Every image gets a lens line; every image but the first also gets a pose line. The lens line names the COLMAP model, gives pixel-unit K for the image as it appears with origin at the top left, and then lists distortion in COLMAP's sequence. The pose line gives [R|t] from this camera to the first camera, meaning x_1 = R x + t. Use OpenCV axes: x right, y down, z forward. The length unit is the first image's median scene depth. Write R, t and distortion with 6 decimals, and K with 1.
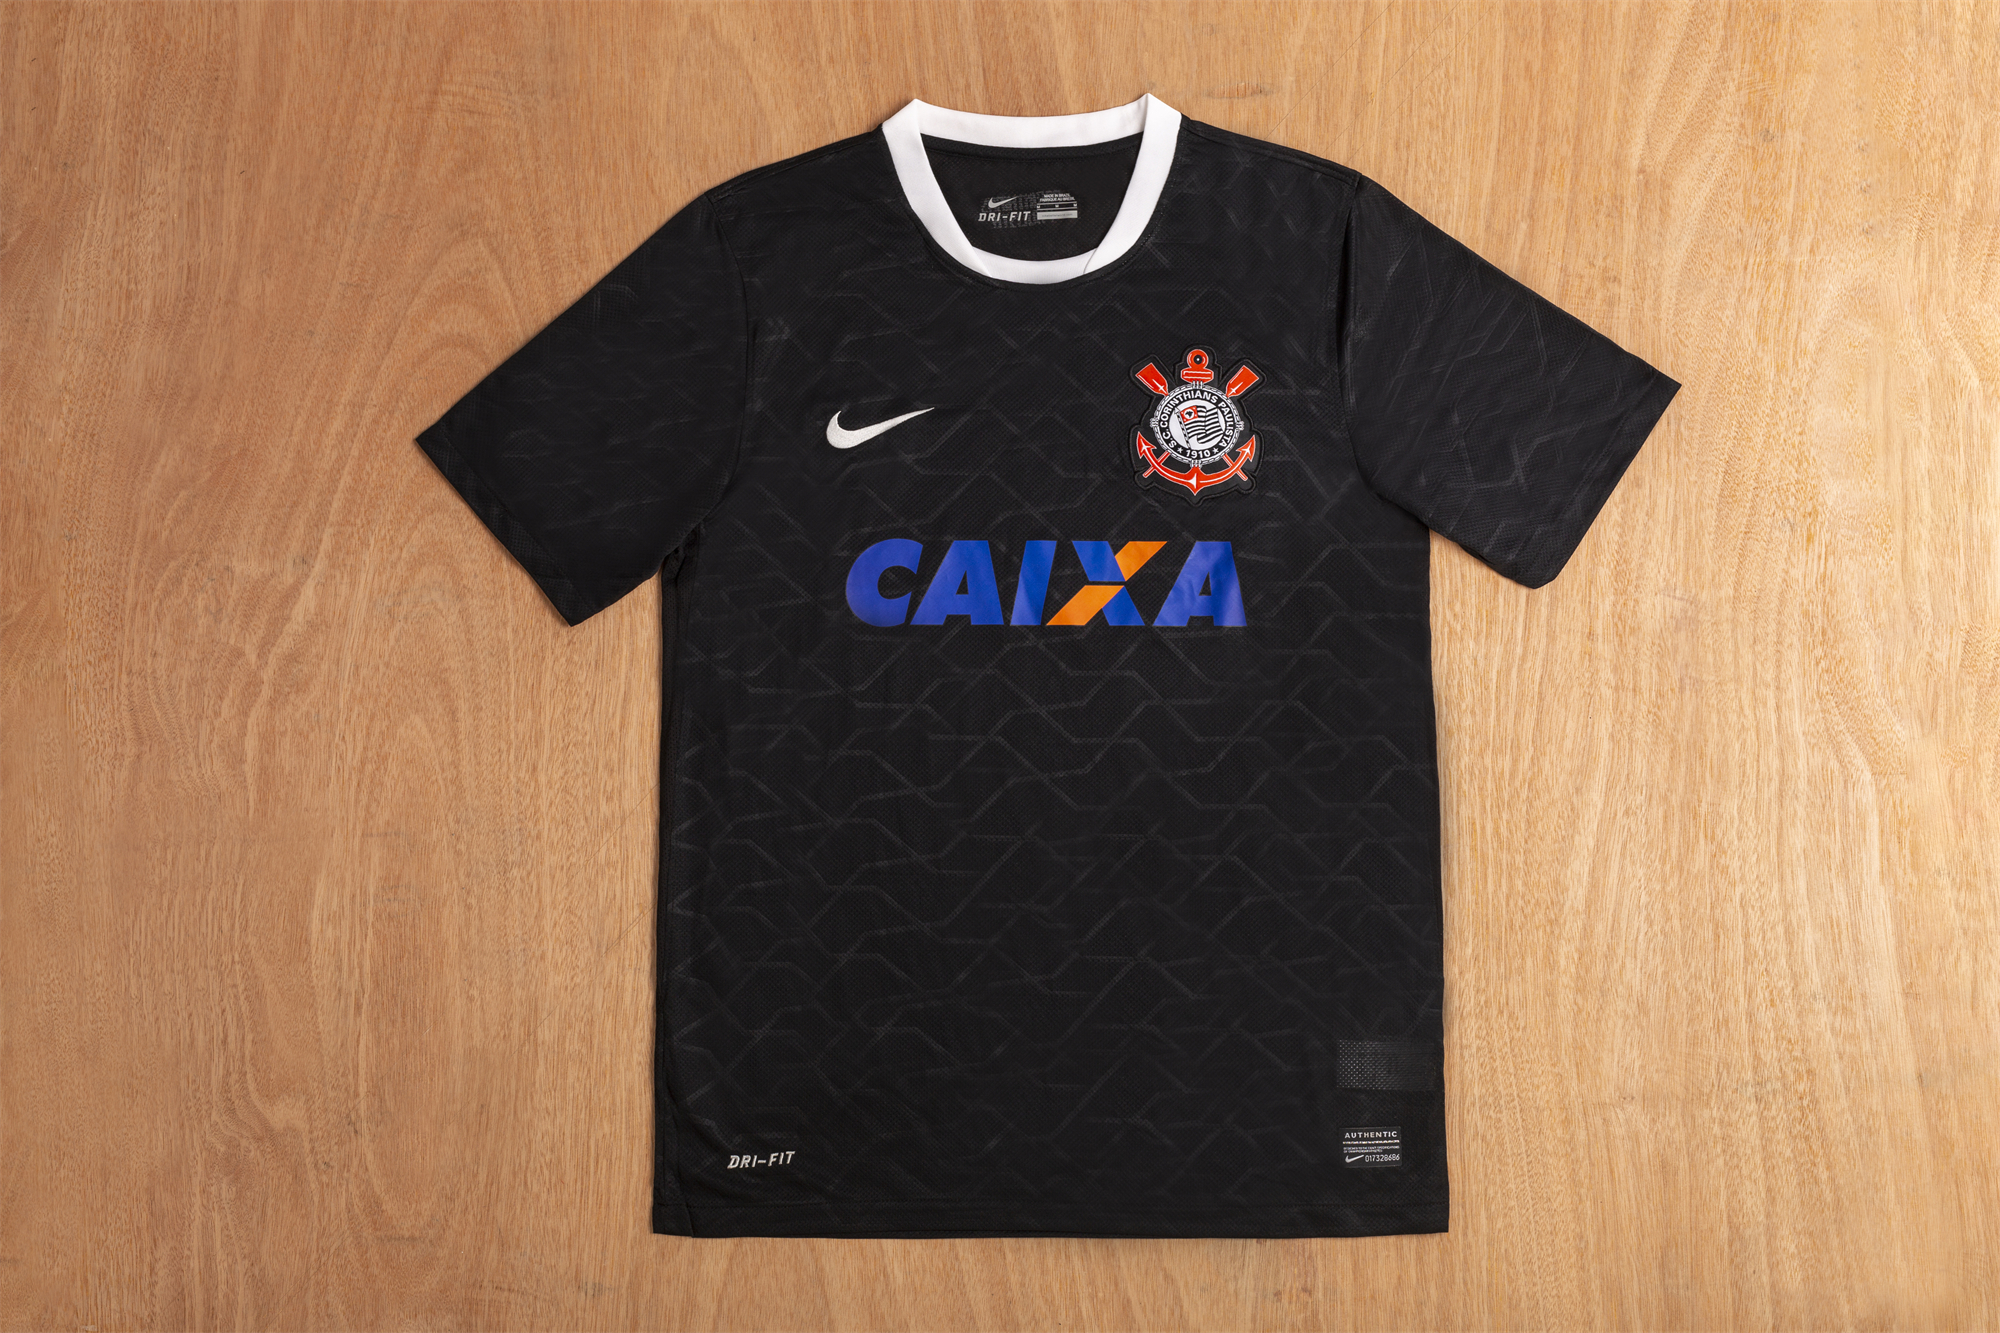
lens RADIAL K [[2872.7, 0, 1002.0], [0, 2872.7, 652.6], [0, 0, 1]] dist [-0.025354, 0.000000]
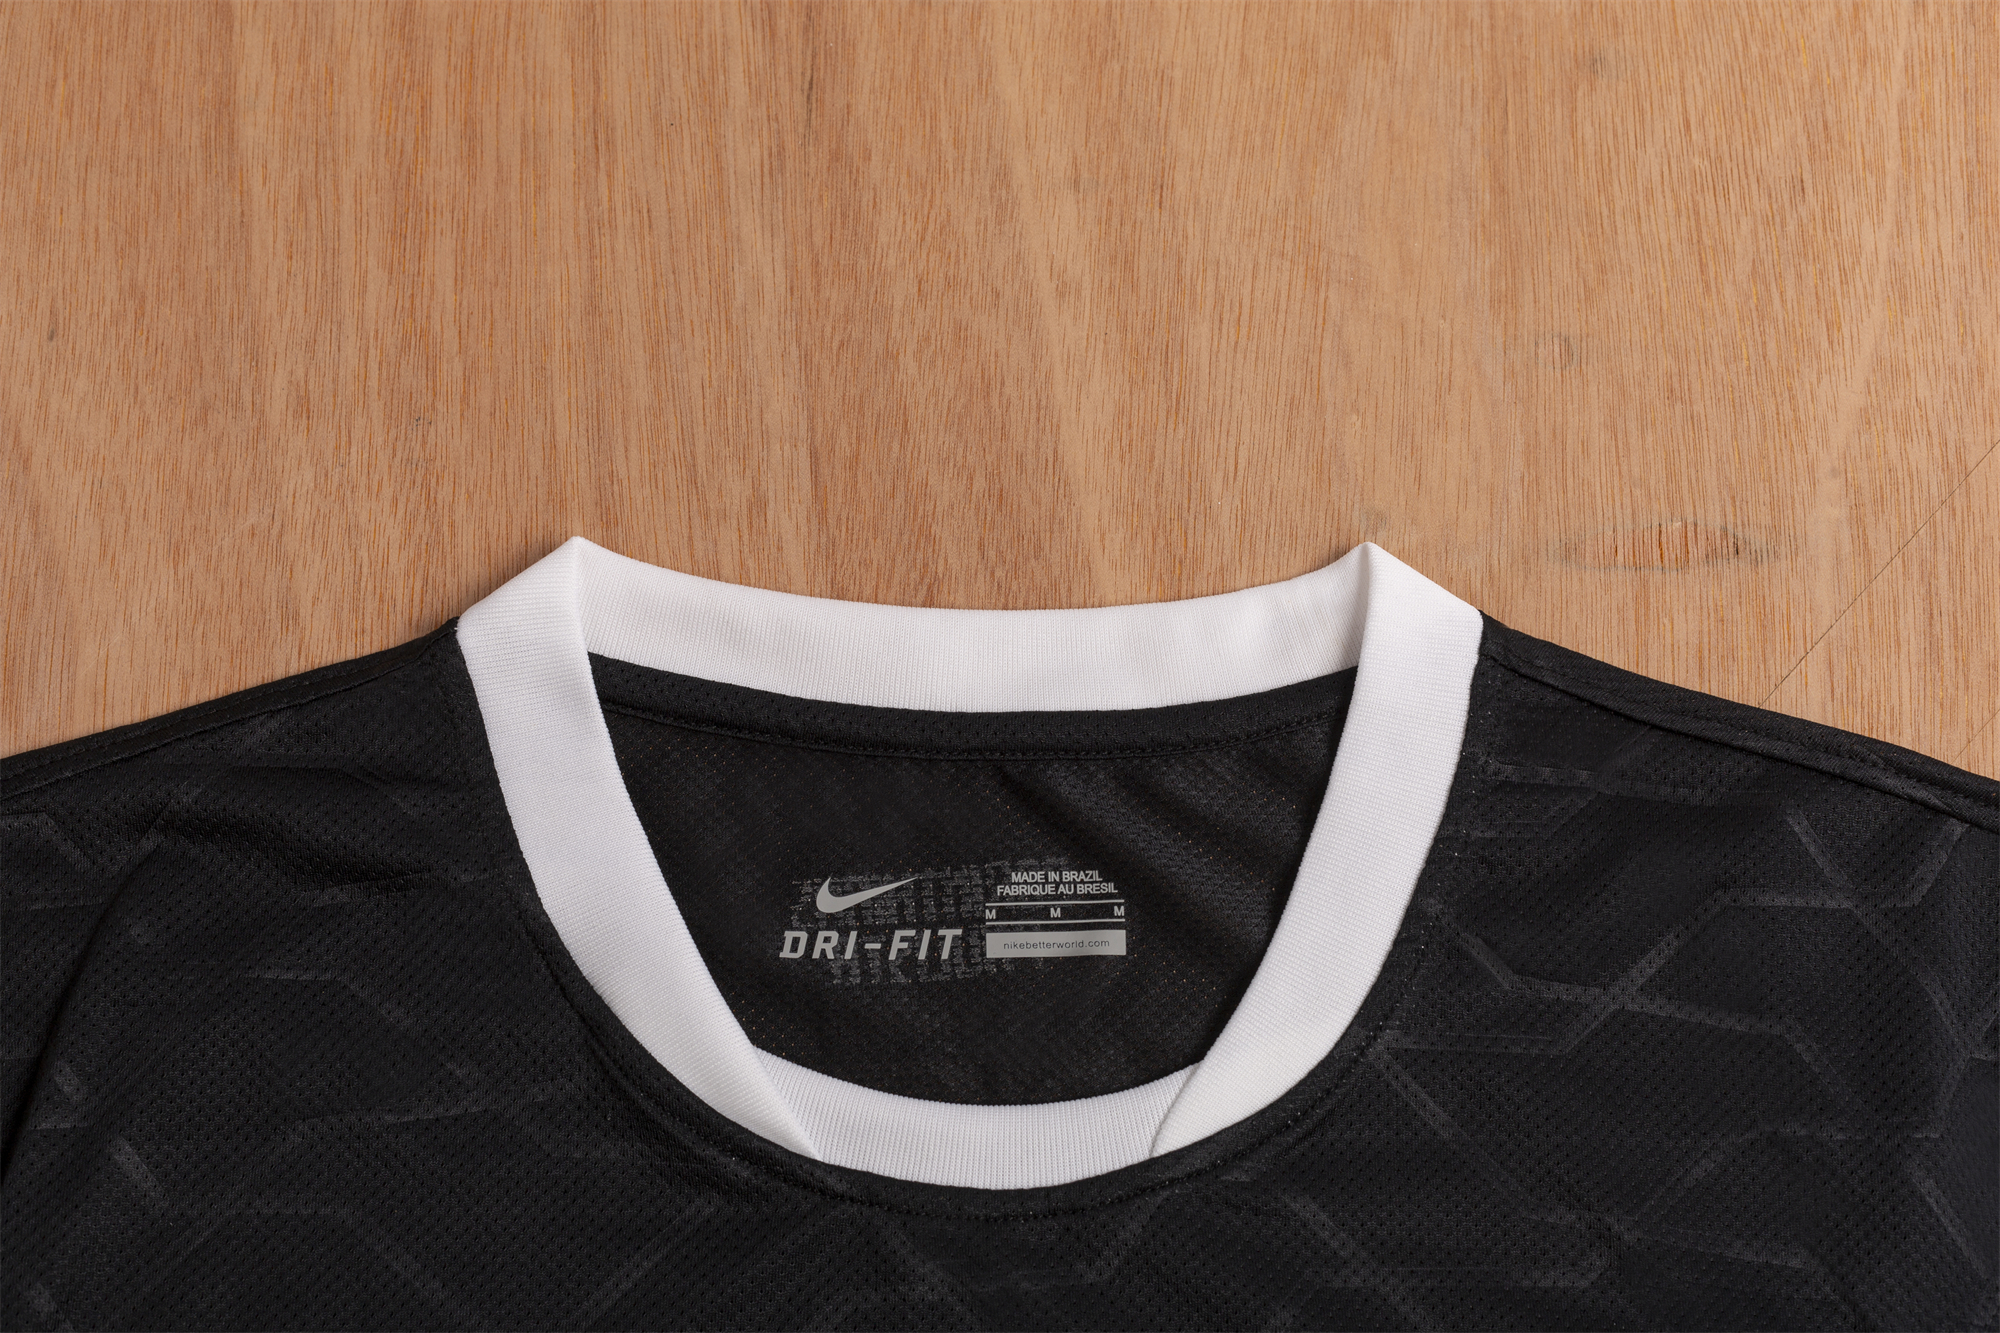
lens RADIAL K [[2872.7, 0, 999.7], [0, 2872.7, 669.6], [0, 0, 1]] dist [-0.025354, 0.000000]
pose [[0.997328, 0.031702, 0.065823, -0.005949], [-0.014981, 0.970545, -0.240455, -0.109528], [-0.071507, 0.238826, 0.968426, 0.713461]]
